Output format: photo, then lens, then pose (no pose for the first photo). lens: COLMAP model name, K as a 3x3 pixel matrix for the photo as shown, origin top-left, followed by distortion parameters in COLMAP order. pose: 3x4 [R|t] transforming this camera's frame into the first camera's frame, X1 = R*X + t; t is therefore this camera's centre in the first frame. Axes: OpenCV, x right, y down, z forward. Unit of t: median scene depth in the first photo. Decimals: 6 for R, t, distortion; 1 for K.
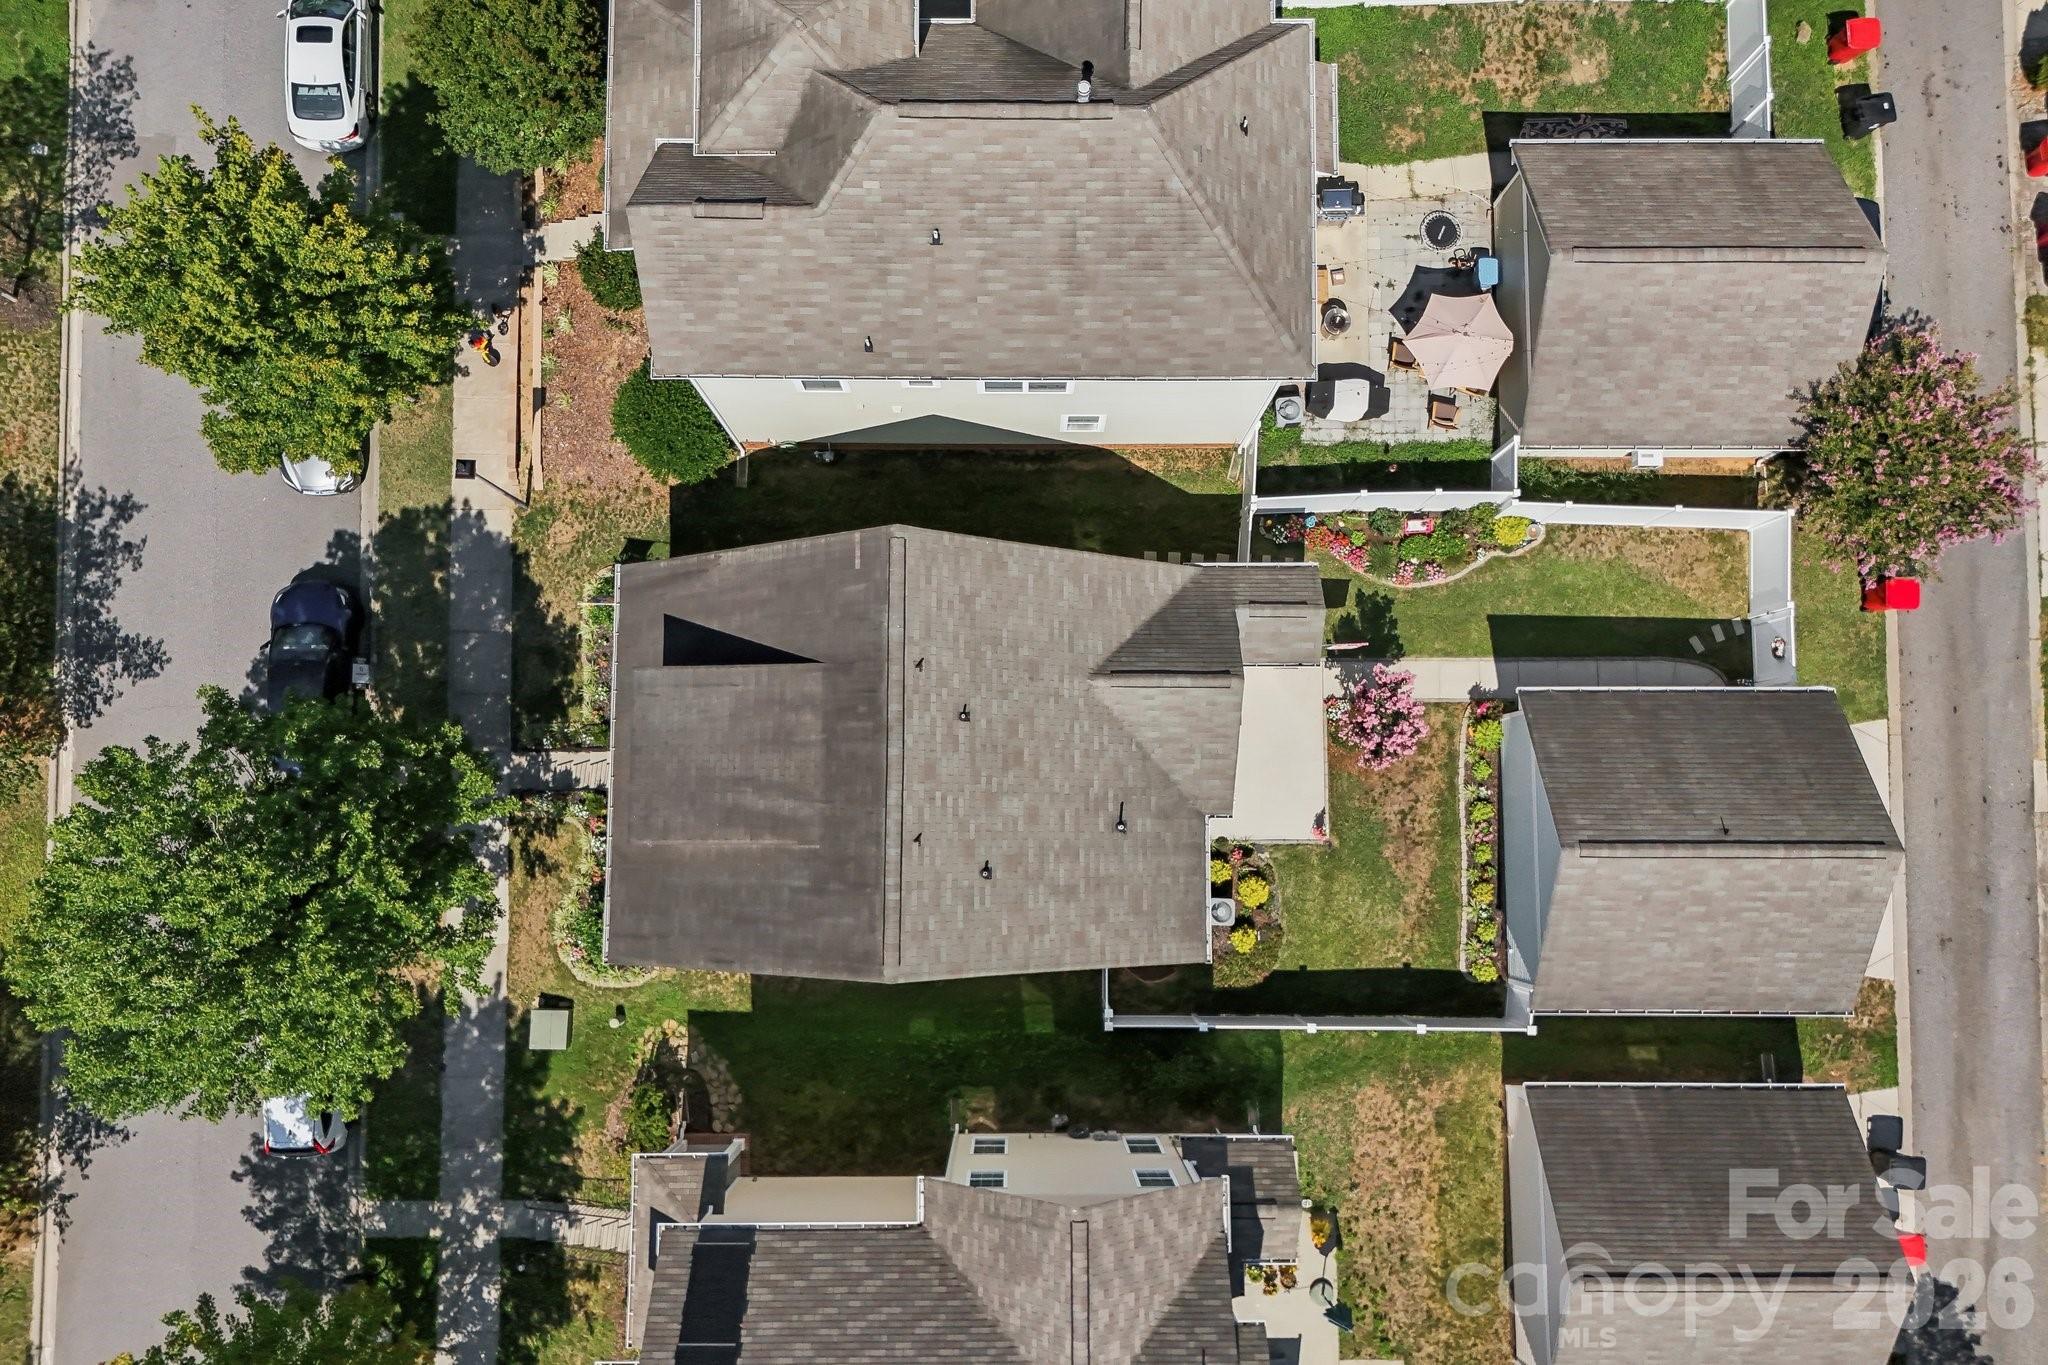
lens RADIAL K [[1505.9, 0, 1033.9], [0, 1505.9, 683.0], [0, 0, 1]] dist [0.103313, -0.122119]
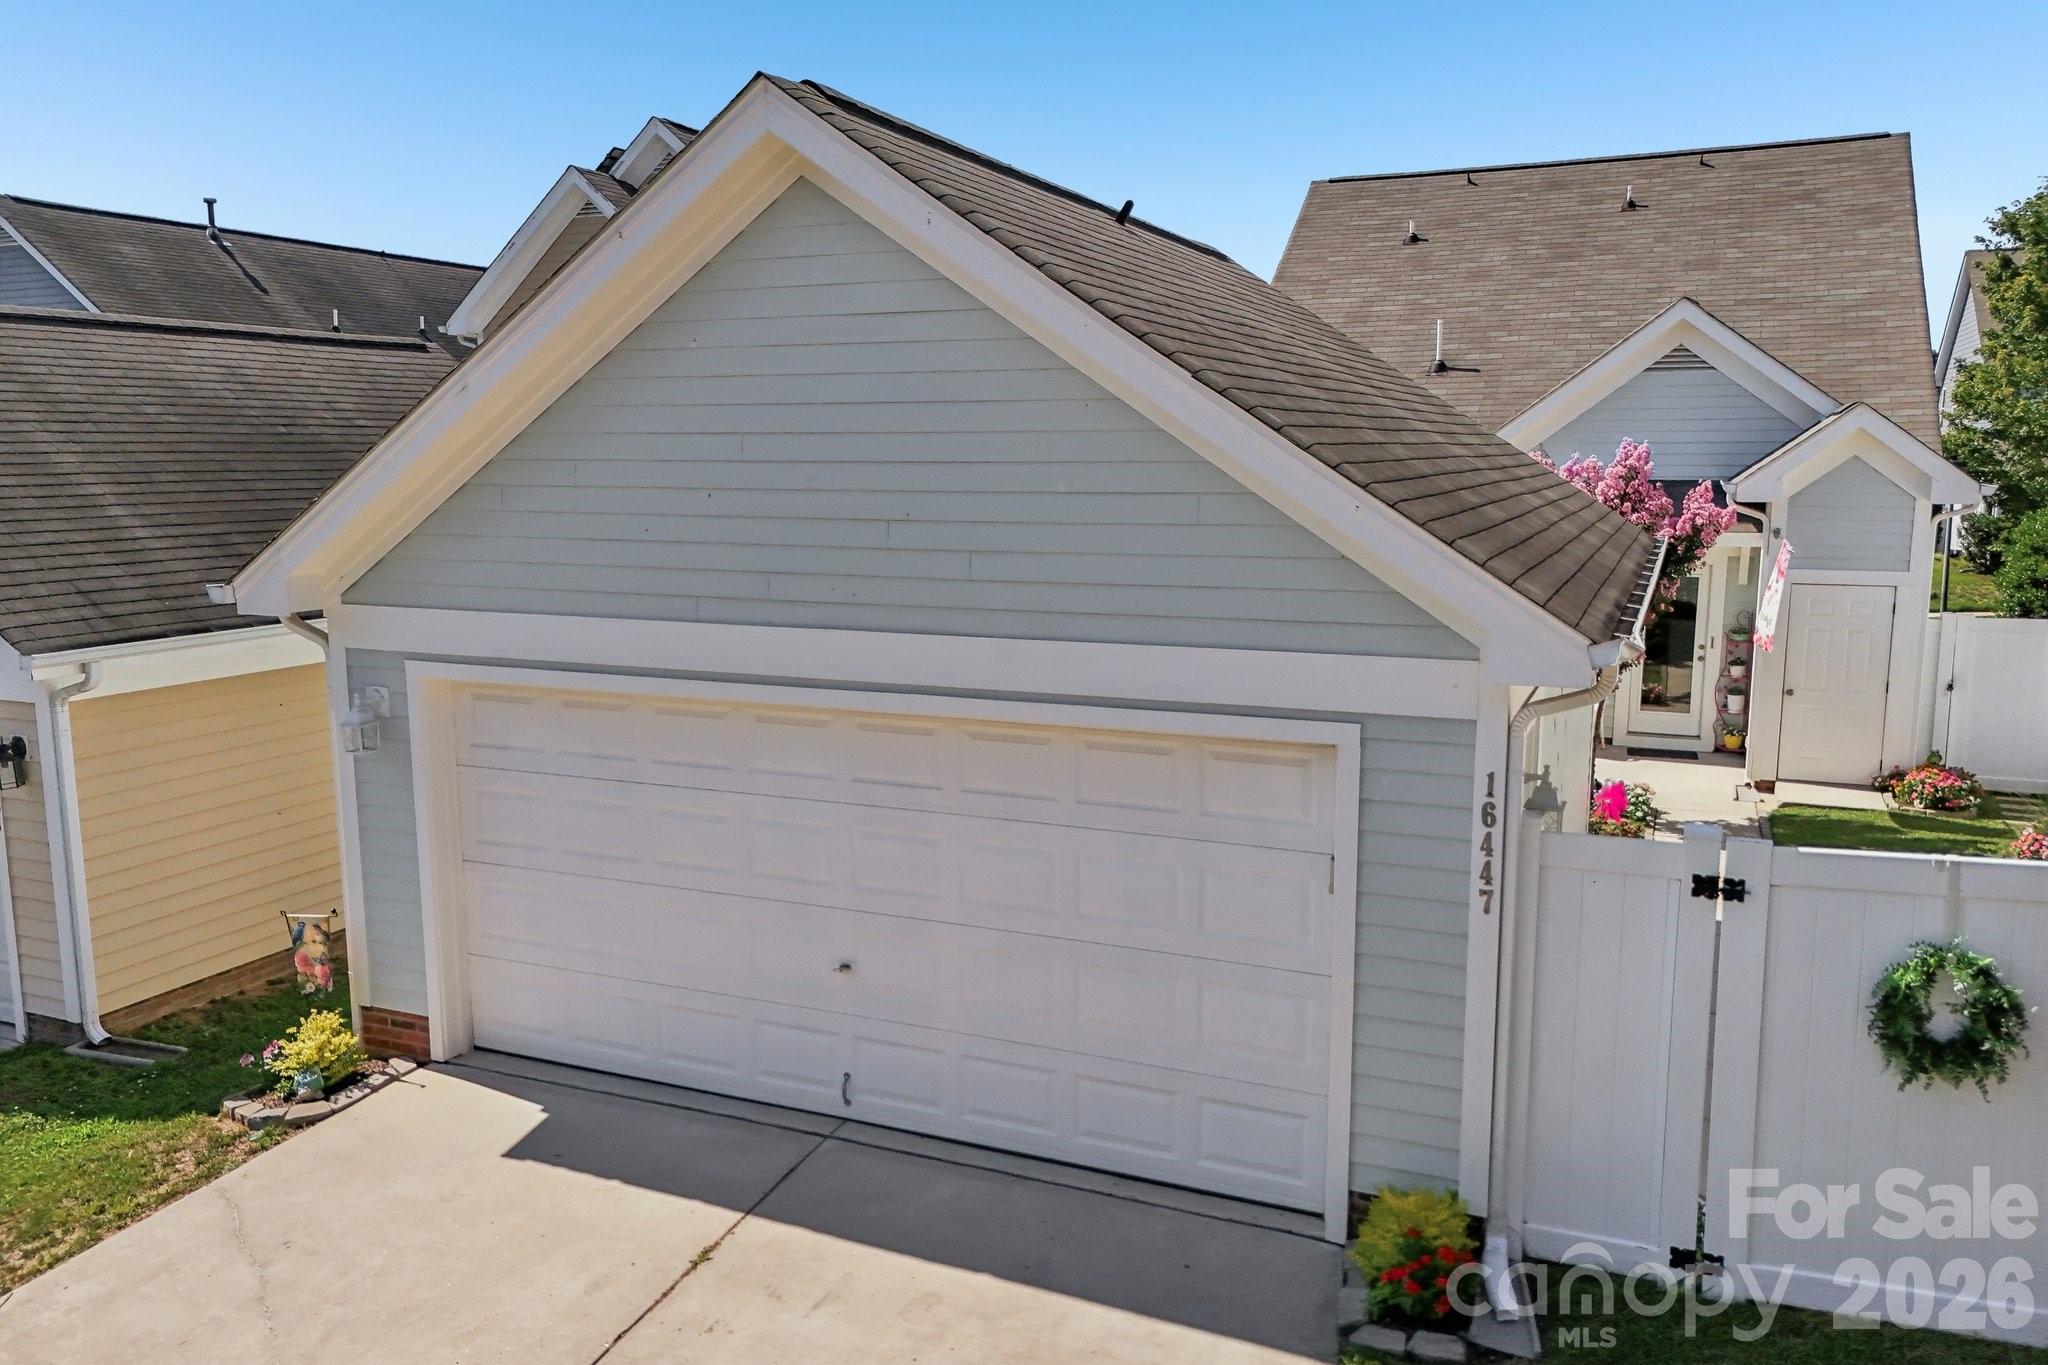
lens RADIAL K [[1518.1, 0, 1027.4], [0, 1518.1, 679.5], [0, 0, 1]] dist [0.054603, -0.042072]
pose [[-0.399286, 0.139569, -0.906141, 0.648146], [-0.912089, 0.039877, 0.408049, -0.005118], [0.093085, 0.989409, 0.111377, 0.910344]]
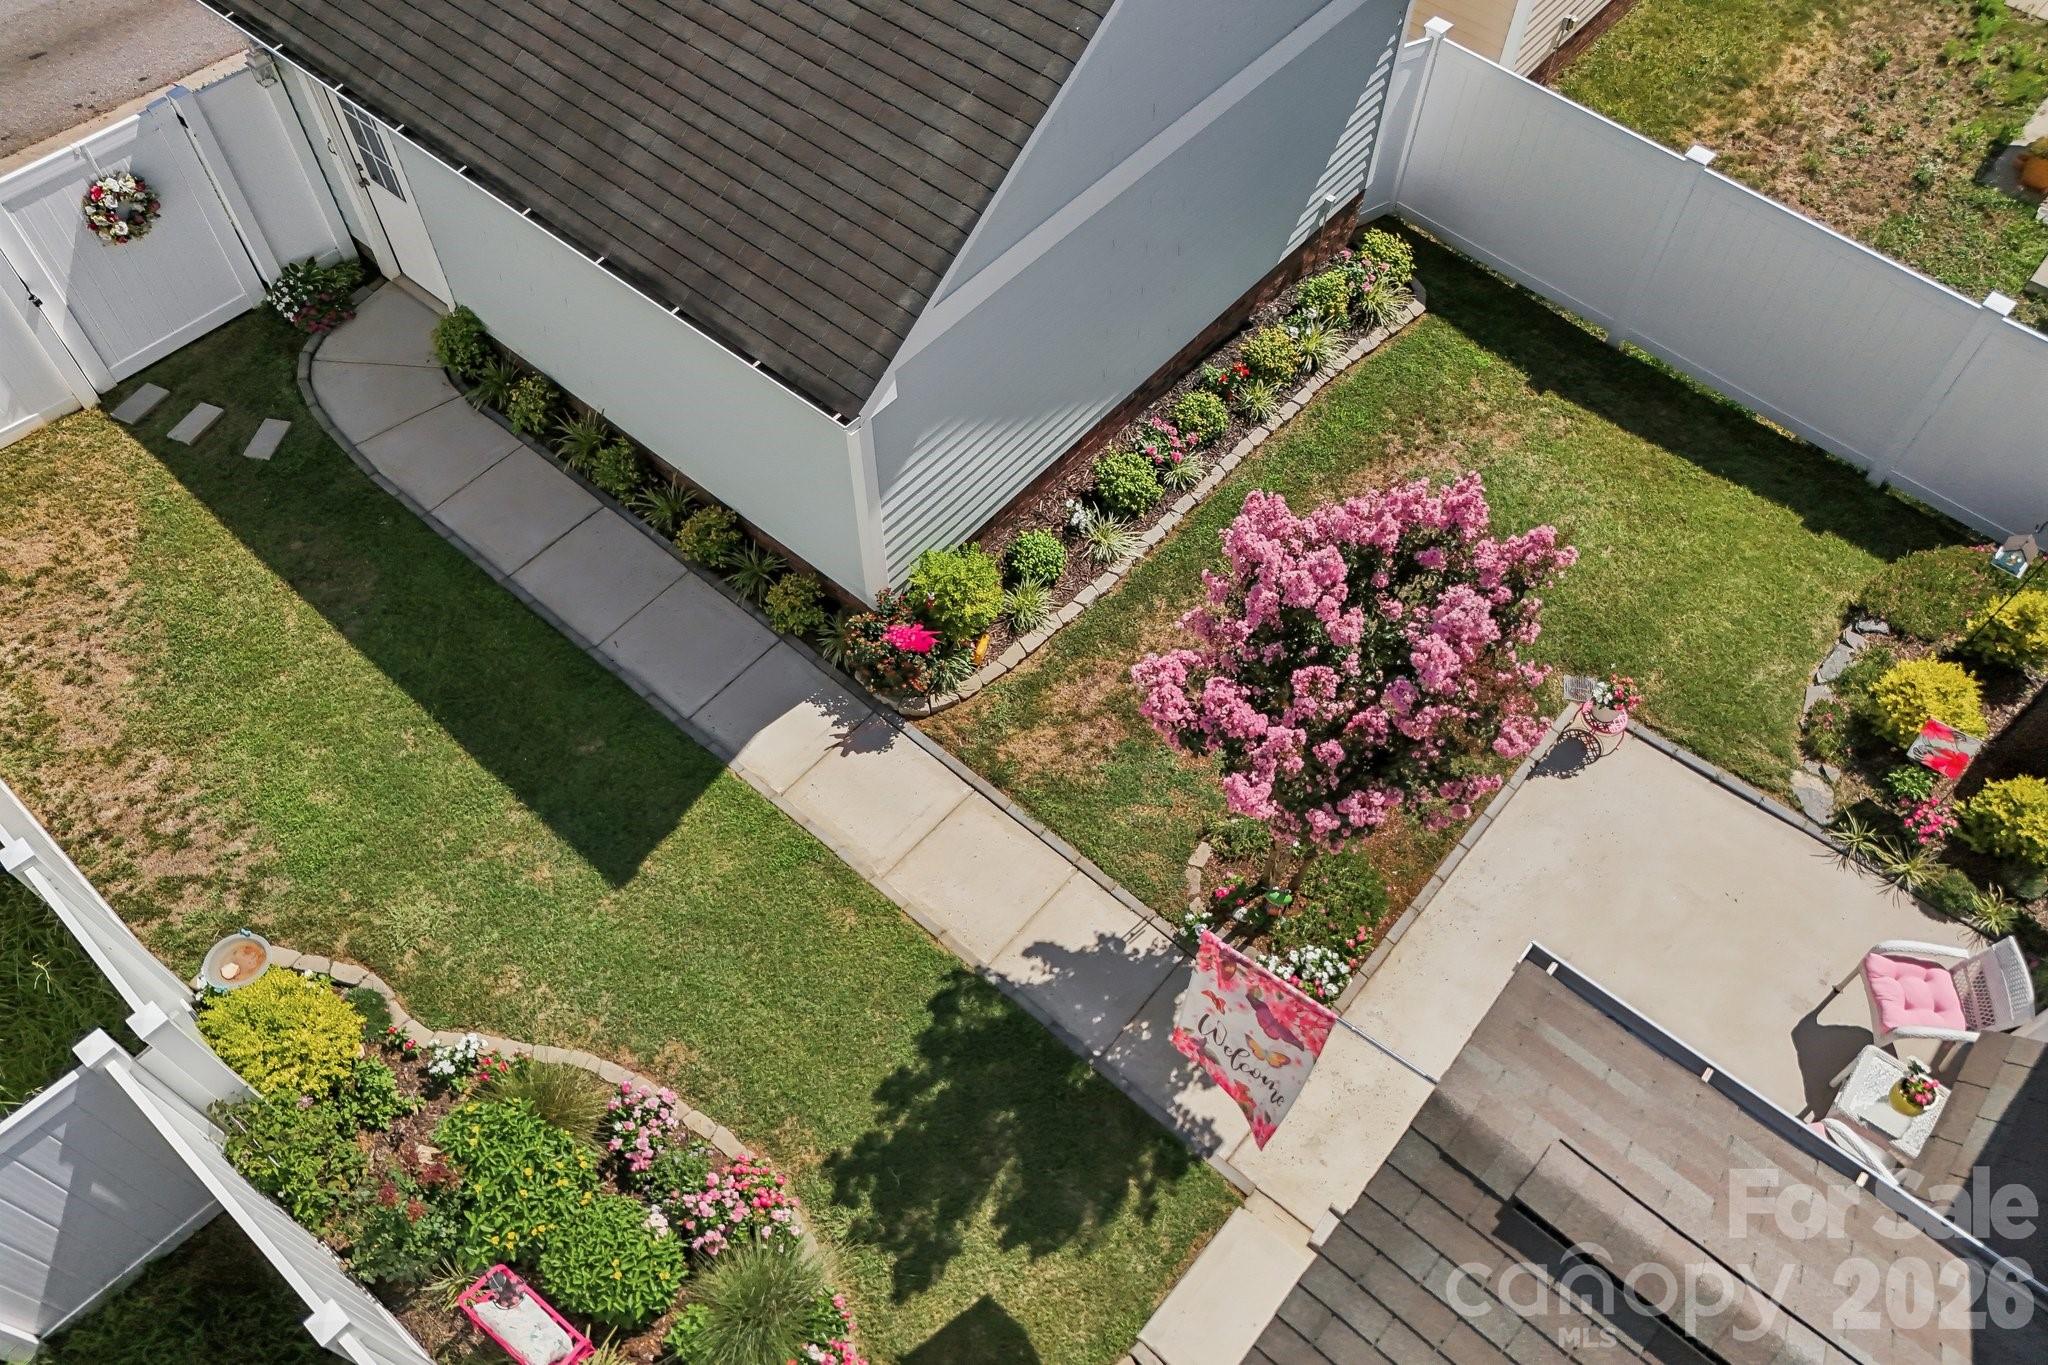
lens RADIAL K [[1505.9, 0, 1033.9], [0, 1505.9, 683.0], [0, 0, 1]] dist [0.103313, -0.122119]
pose [[-0.765180, -0.536525, 0.355866, 0.171511], [0.639041, -0.565736, 0.521124, -0.118684], [-0.078270, 0.626166, 0.775751, 0.774970]]
